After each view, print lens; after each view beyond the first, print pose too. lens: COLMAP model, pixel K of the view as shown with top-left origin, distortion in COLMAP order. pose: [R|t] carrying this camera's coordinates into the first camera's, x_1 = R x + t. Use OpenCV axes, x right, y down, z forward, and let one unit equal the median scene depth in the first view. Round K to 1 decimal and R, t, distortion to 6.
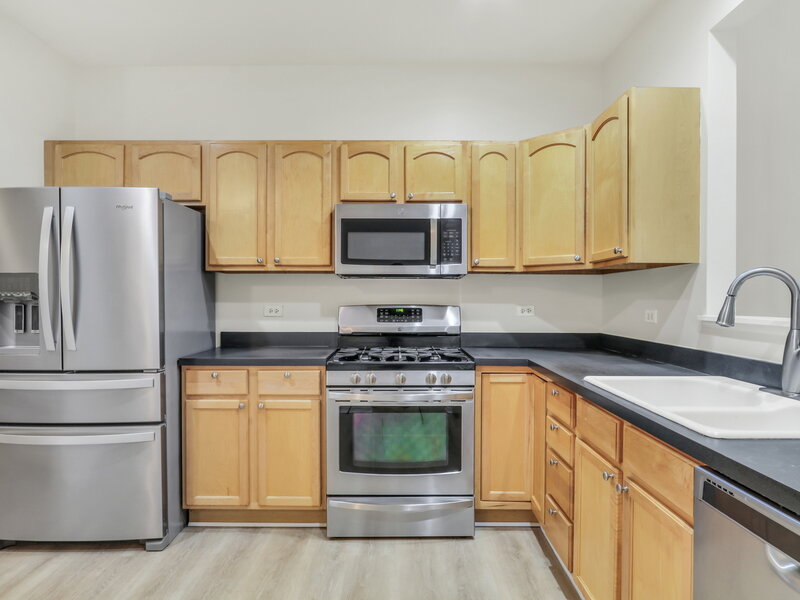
lens RADIAL K [[518.7, 0, 407.5], [0, 518.7, 307.2], [0, 0, 1]] dist [-0.025005, 0.008548]
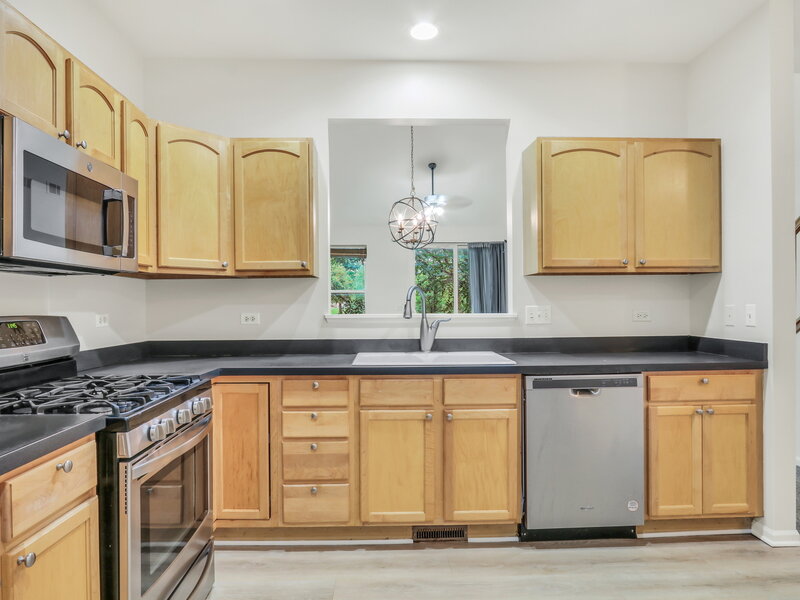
lens RADIAL K [[518.7, 0, 403.2], [0, 518.7, 302.0], [0, 0, 1]] dist [-0.025005, 0.008548]
pose [[-0.066403, 0.000666, 0.997793, -0.705944], [0.022813, 0.999739, 0.000851, -0.013190], [-0.997532, 0.022819, -0.066401, 0.700234]]
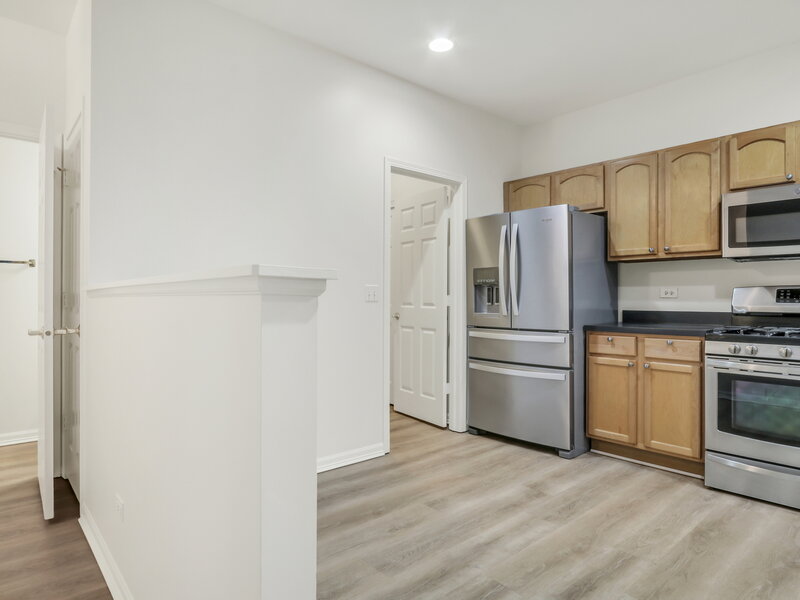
lens RADIAL K [[474.6, 0, 403.8], [0, 474.6, 297.8], [0, 0, 1]] dist [-0.015337, -0.000230]
pose [[0.670146, -0.000611, -0.742229, 0.161243], [-0.007834, 0.999938, -0.007895, 0.037948], [0.742188, 0.011106, 0.670100, -0.189324]]
